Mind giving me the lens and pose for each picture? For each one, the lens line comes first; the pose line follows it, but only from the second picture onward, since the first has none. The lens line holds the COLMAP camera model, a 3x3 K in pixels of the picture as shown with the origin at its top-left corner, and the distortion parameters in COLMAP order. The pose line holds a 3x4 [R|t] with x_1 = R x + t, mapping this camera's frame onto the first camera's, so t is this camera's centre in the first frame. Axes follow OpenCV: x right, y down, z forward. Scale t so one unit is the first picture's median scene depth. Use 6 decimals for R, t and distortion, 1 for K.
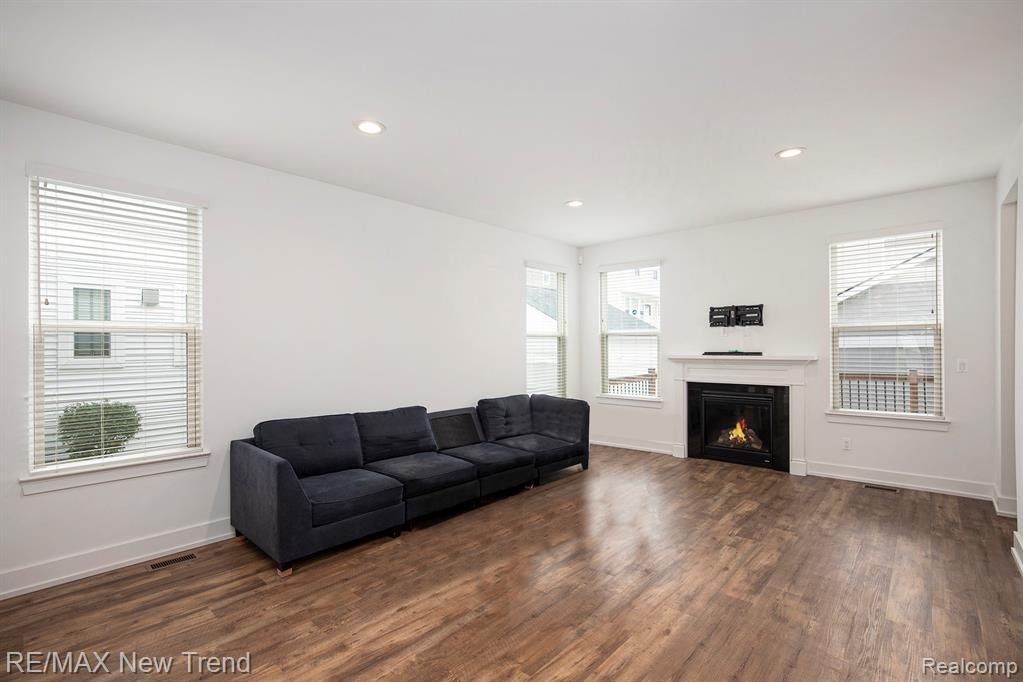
lens RADIAL K [[473.4, 0, 503.2], [0, 473.4, 348.4], [0, 0, 1]] dist [-0.033706, 0.008008]
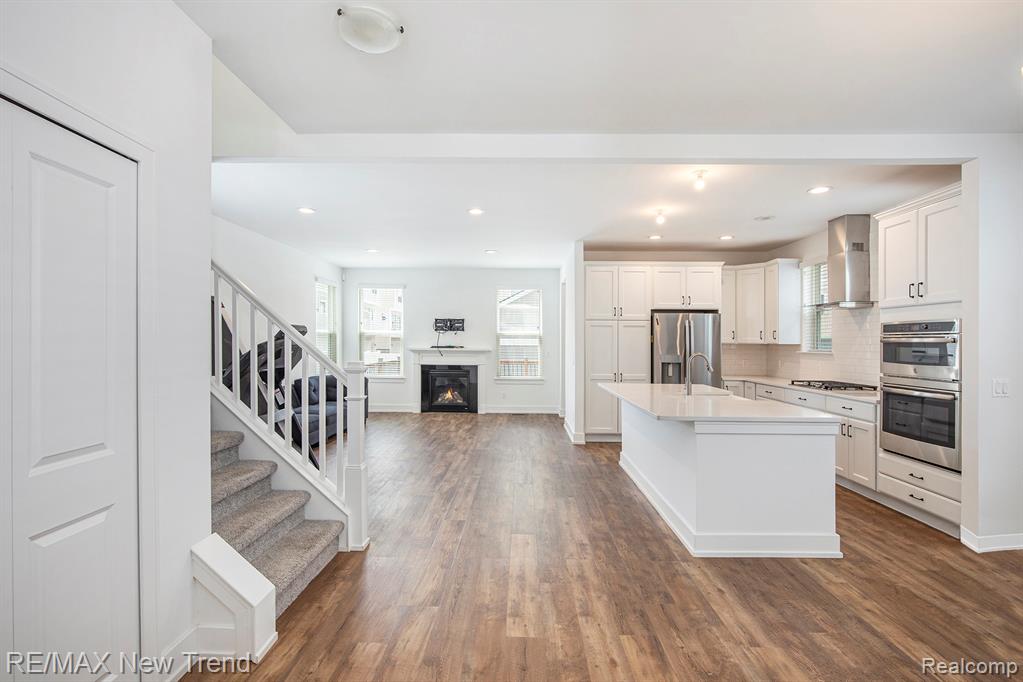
lens RADIAL K [[473.4, 0, 507.6], [0, 473.4, 337.3], [0, 0, 1]] dist [-0.033706, 0.008008]
pose [[0.756708, 0.020400, 0.653435, -0.490534], [-0.011673, 0.999775, -0.017695, 0.003188], [-0.653649, 0.005762, 0.756776, -0.452999]]
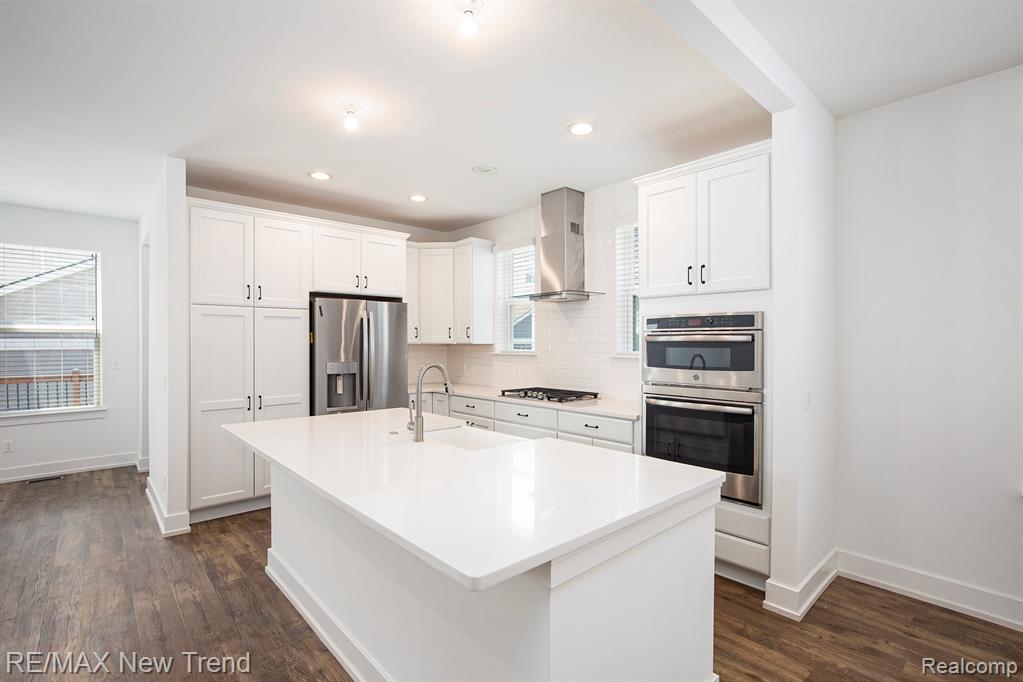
lens RADIAL K [[473.4, 0, 505.4], [0, 473.4, 339.2], [0, 0, 1]] dist [-0.033706, 0.008008]
pose [[0.099454, 0.015453, 0.994922, -0.129954], [0.004165, 0.999864, -0.015946, -0.002990], [-0.995033, 0.005730, 0.099376, -0.150773]]
